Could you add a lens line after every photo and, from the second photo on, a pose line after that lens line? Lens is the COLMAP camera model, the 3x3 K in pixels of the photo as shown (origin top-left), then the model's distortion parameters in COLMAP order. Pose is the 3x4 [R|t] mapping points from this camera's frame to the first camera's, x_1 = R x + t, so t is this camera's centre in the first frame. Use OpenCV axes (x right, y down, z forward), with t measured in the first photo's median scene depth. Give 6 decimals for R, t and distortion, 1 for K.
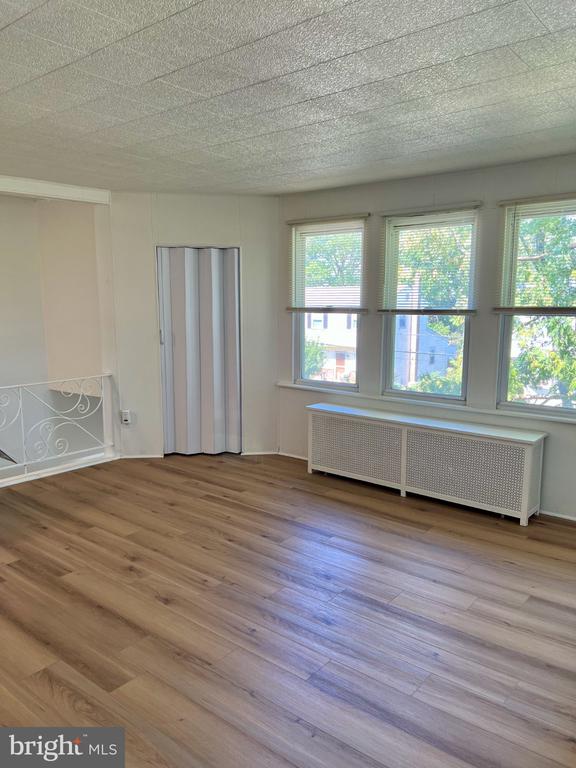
lens RADIAL K [[581.7, 0, 291.2], [0, 581.7, 387.5], [0, 0, 1]] dist [0.049539, -0.046300]
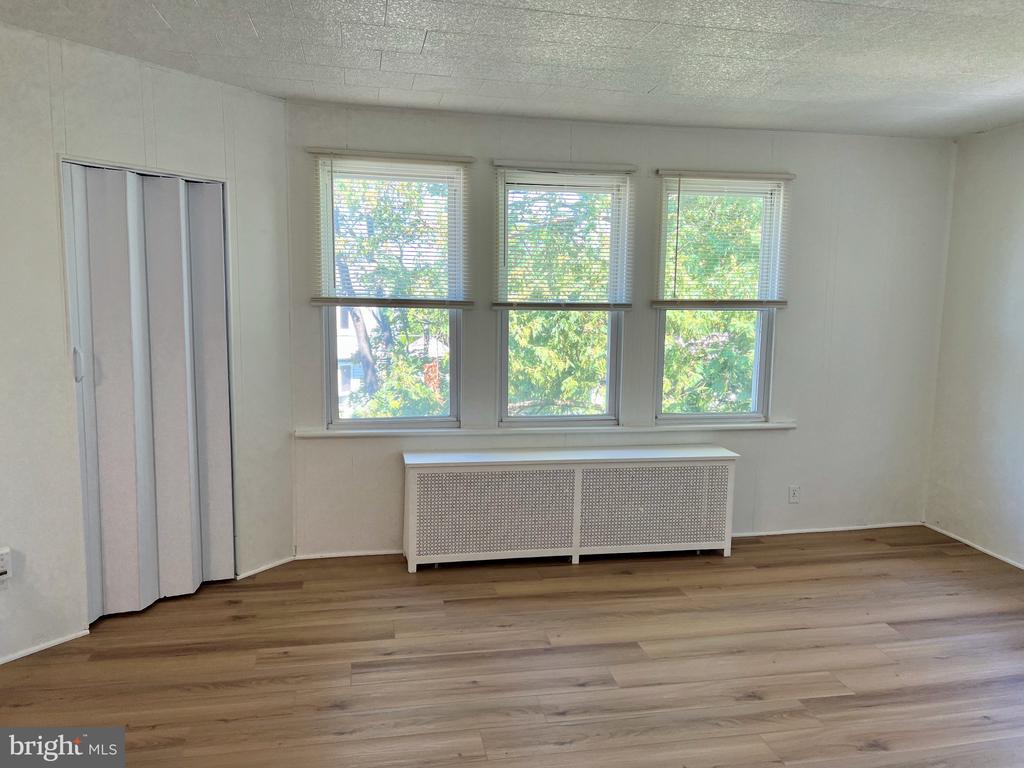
lens RADIAL K [[775.6, 0, 516.8], [0, 775.6, 383.0], [0, 0, 1]] dist [0.049539, -0.046300]
pose [[0.630443, -0.089006, 0.771115, -0.567500], [0.099613, 0.994467, 0.033345, -0.072246], [-0.769817, 0.055791, 0.635822, 0.438290]]
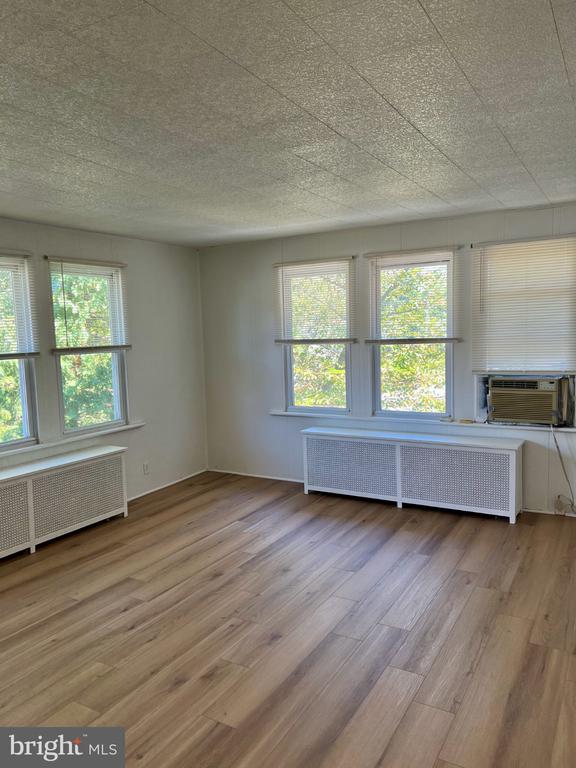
lens RADIAL K [[581.7, 0, 284.2], [0, 581.7, 383.7], [0, 0, 1]] dist [0.049539, -0.046300]
pose [[-0.155695, -0.086654, 0.983997, -0.770042], [0.176279, 0.977717, 0.113994, -0.113504], [-0.971949, 0.191206, -0.136951, 0.688123]]
